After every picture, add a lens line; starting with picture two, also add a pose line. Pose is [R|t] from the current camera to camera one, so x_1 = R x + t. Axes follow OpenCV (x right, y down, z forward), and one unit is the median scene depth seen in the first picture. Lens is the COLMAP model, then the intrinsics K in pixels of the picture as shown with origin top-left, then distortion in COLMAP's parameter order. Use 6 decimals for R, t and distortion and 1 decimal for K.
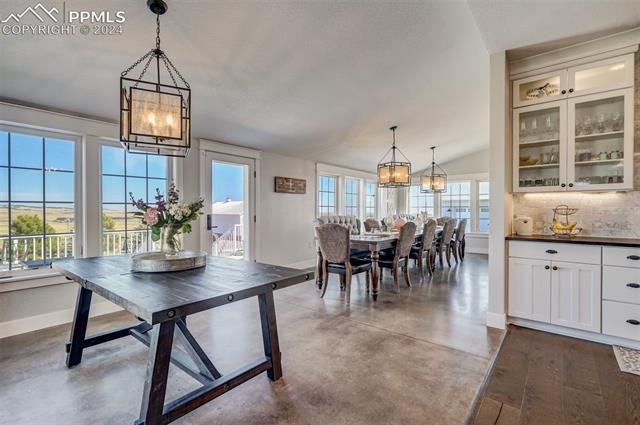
lens RADIAL K [[298.0, 0, 319.0], [0, 298.0, 211.7], [0, 0, 1]] dist [0.001733, 0.000602]
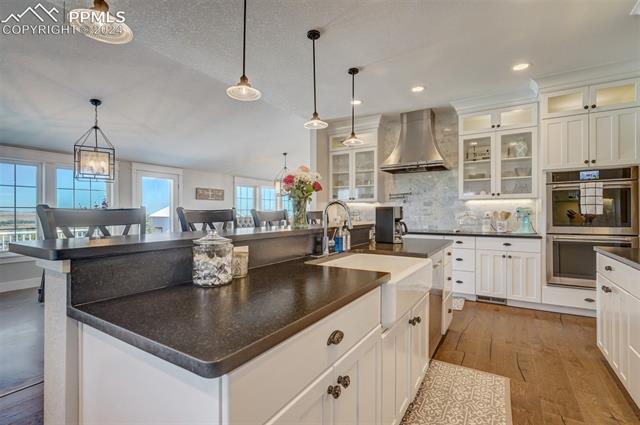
lens RADIAL K [[298.0, 0, 321.8], [0, 298.0, 212.9], [0, 0, 1]] dist [0.001733, 0.000602]
pose [[0.991218, 0.000025, 0.132240, 0.390093], [0.000776, 0.999982, -0.006008, 0.004850], [-0.132238, 0.006058, 0.991199, -0.656421]]
